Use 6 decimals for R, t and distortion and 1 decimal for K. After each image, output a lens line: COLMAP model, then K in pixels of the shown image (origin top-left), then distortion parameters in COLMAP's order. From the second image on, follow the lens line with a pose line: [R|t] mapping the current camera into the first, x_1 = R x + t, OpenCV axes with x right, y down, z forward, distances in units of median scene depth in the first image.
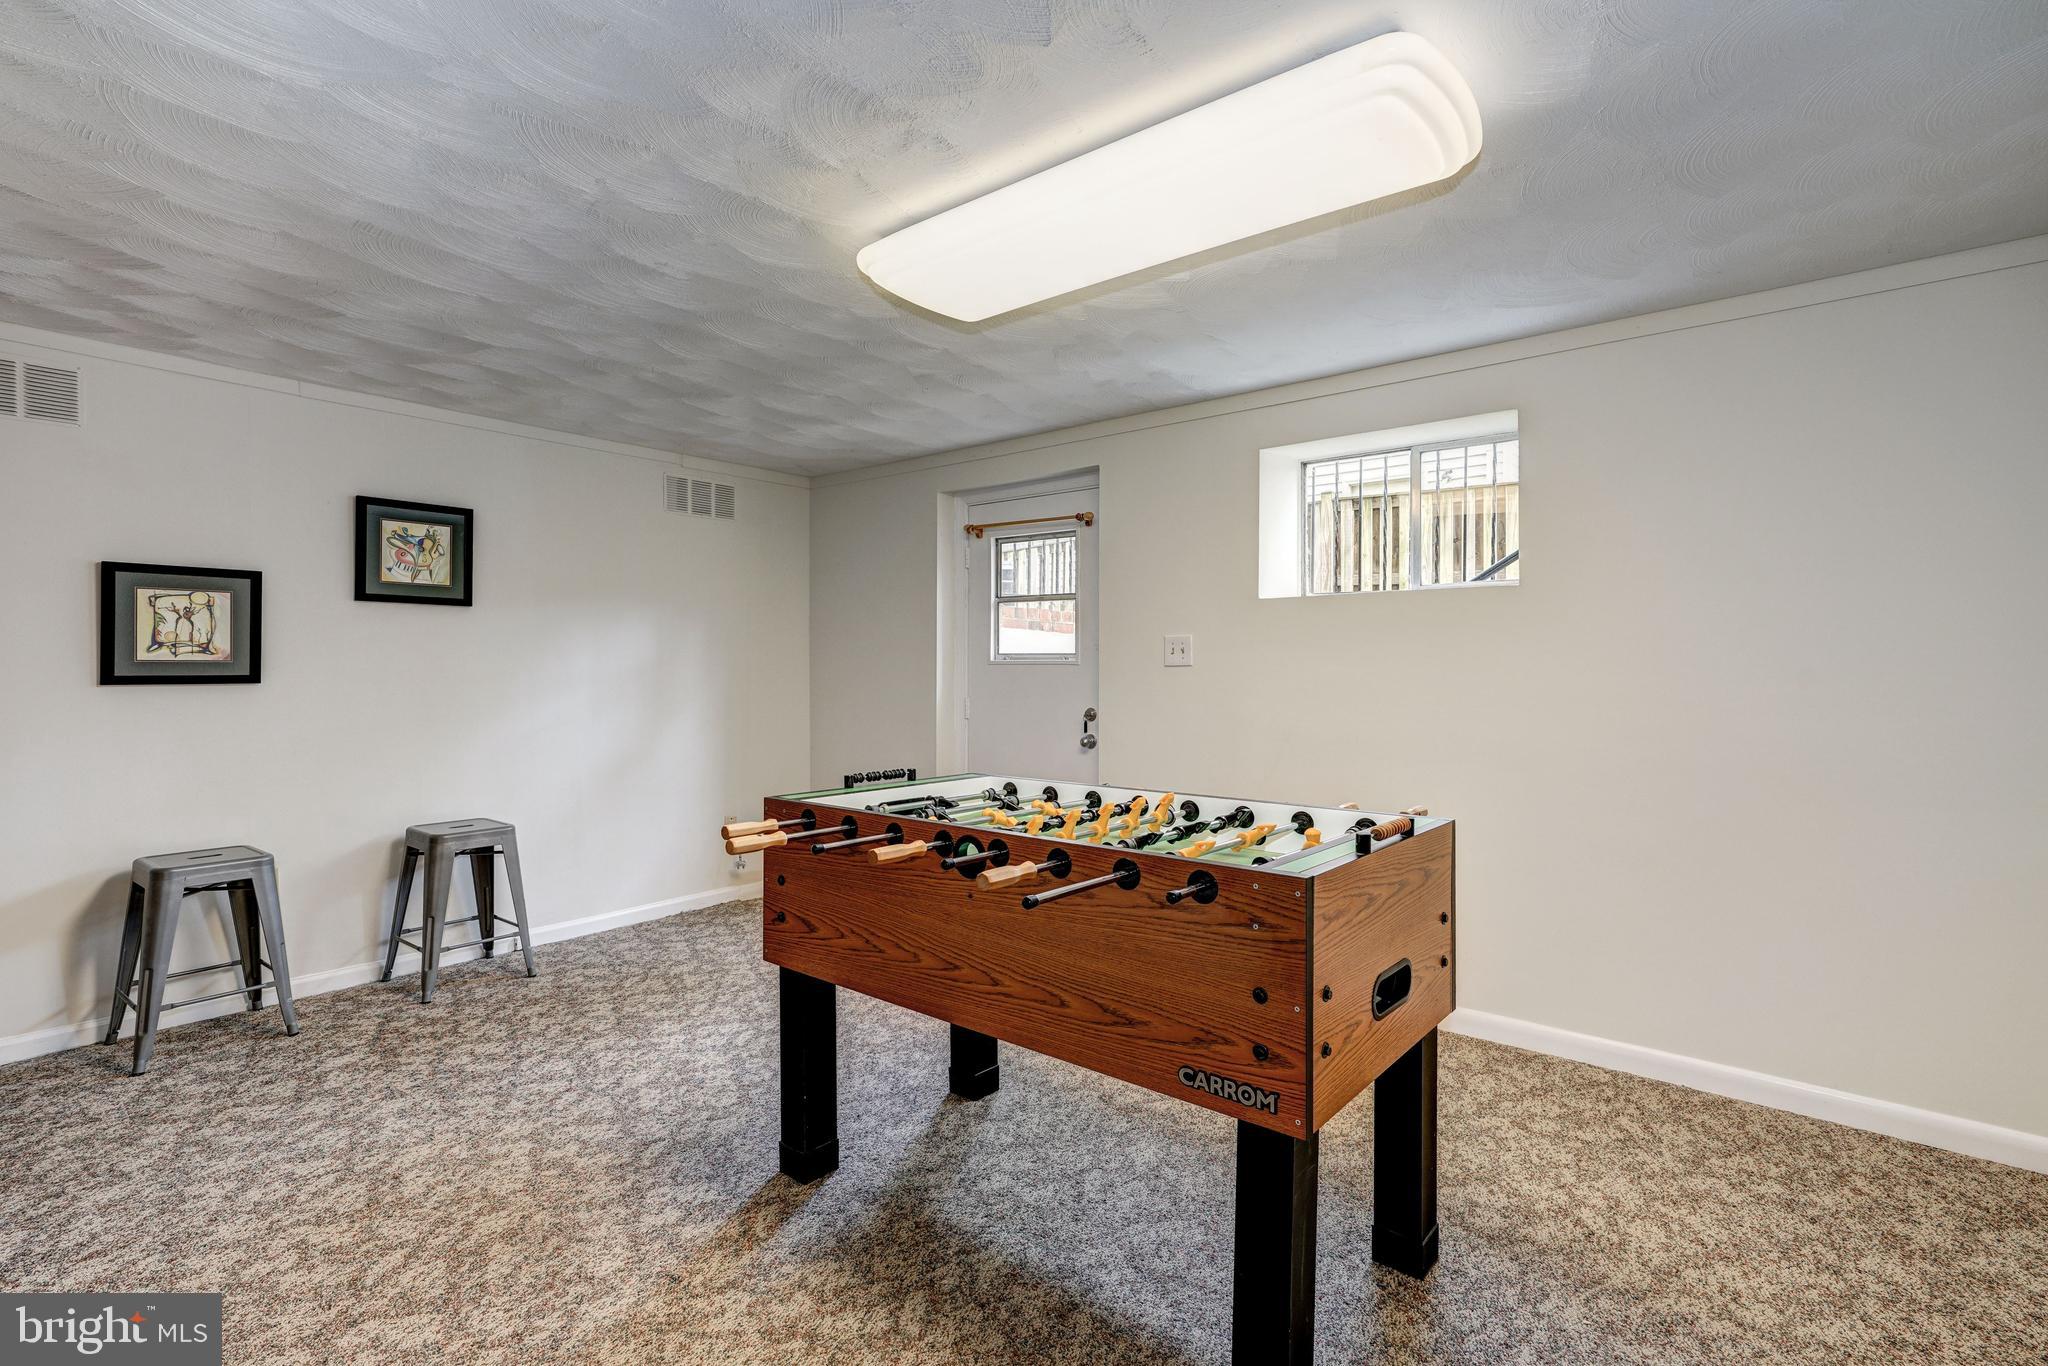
lens RADIAL K [[939.7, 0, 1026.3], [0, 939.7, 680.9], [0, 0, 1]] dist [0.020882, -0.000404]
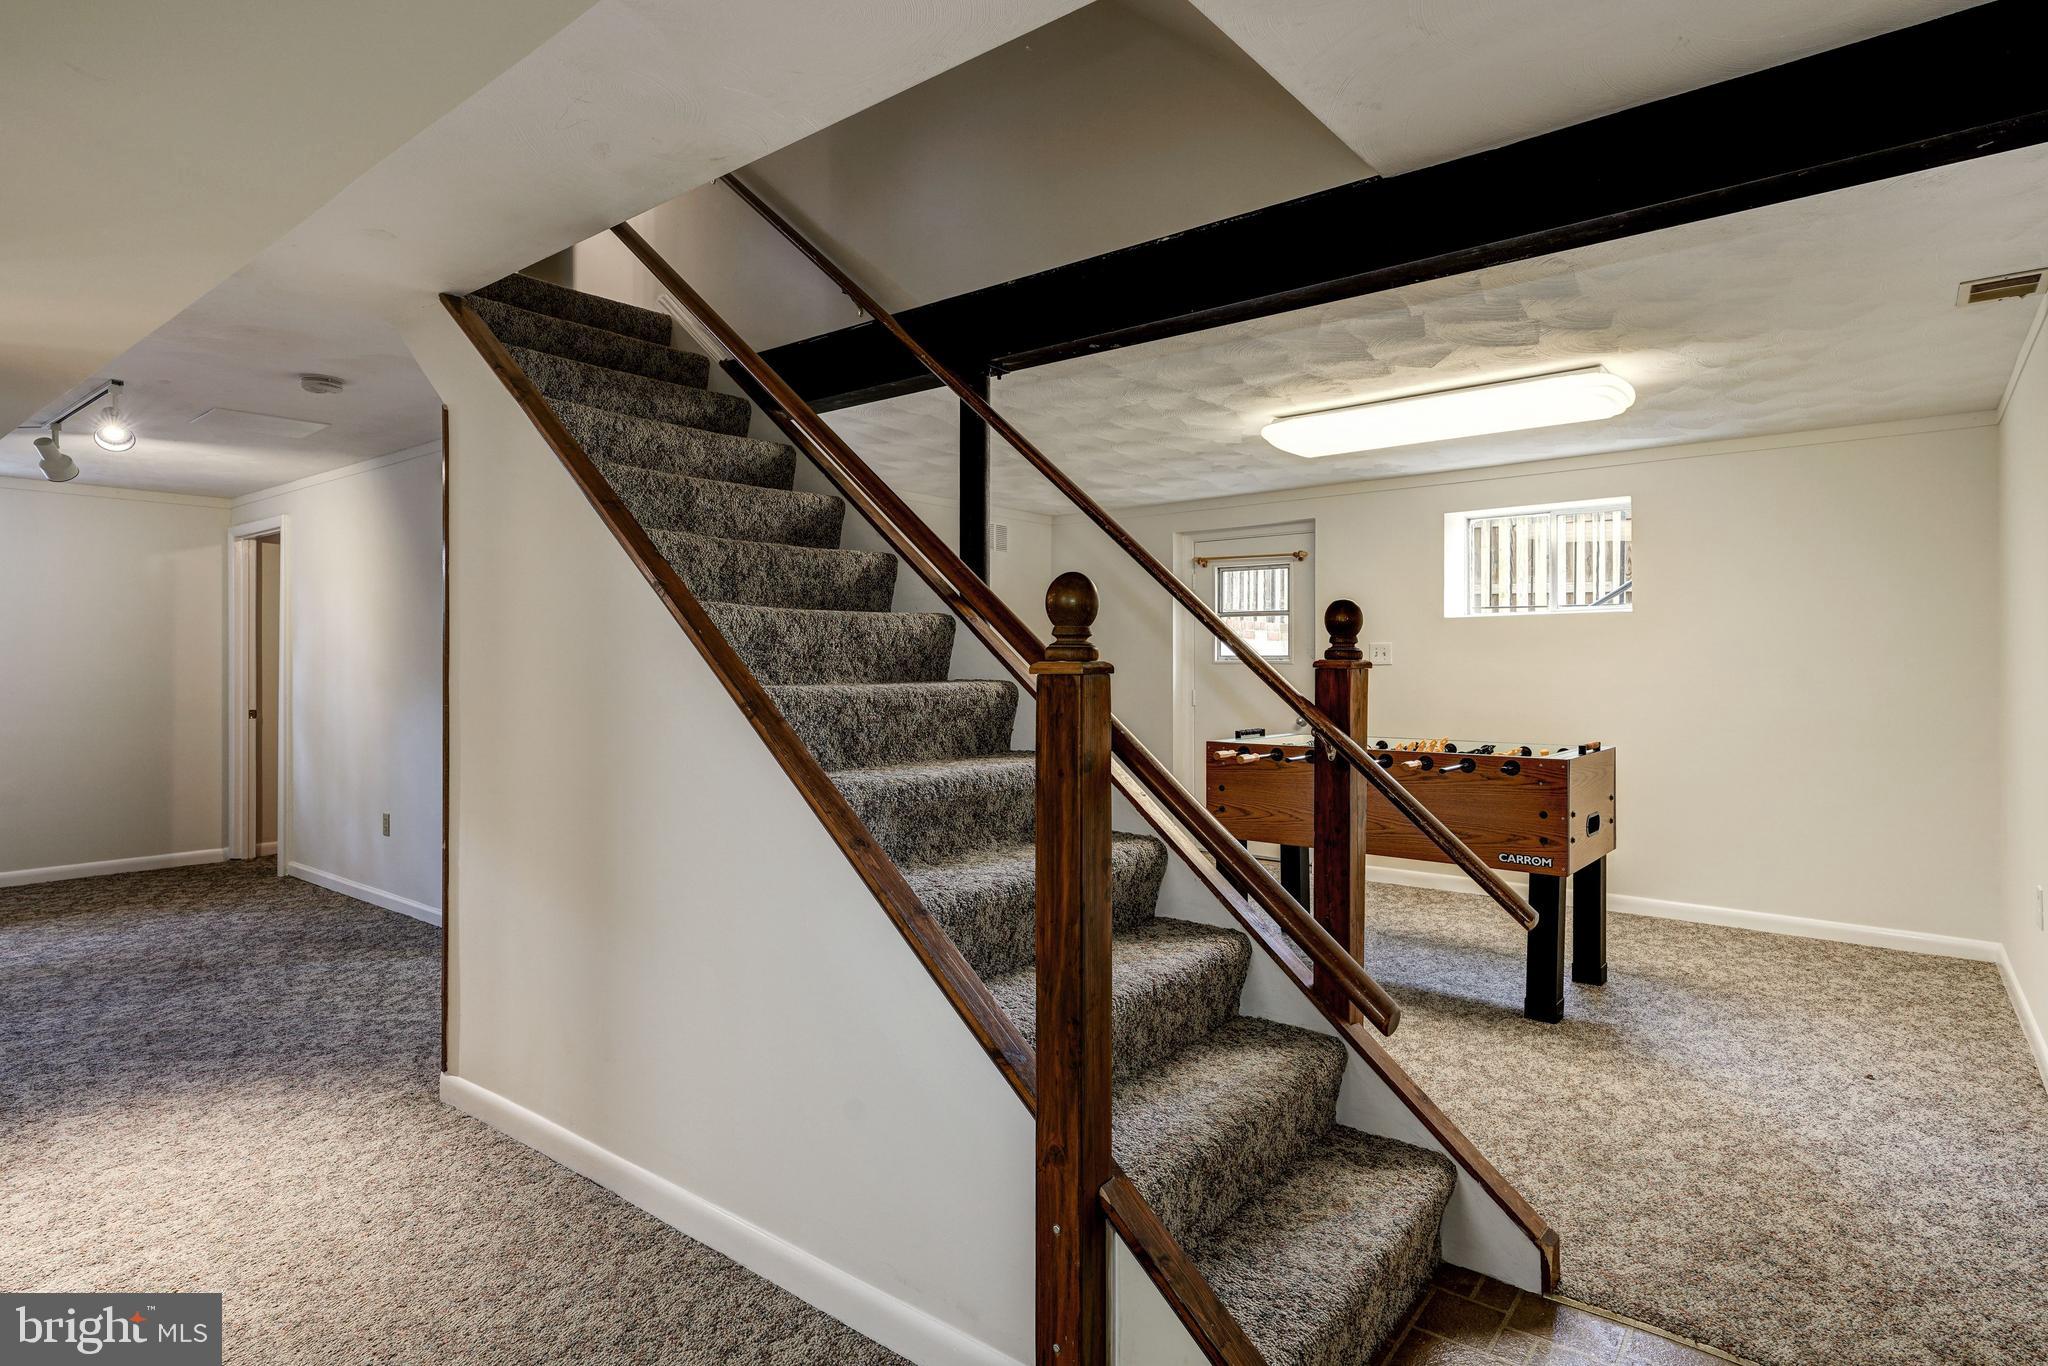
lens RADIAL K [[1073.6, 0, 1022.6], [0, 1073.6, 673.6], [0, 0, 1]] dist [0.023104, 0.000603]
pose [[0.999775, -0.002149, 0.021112, -0.583640], [0.002373, 0.999941, -0.010580, 0.018892], [-0.021088, 0.010628, 0.999721, -0.851214]]
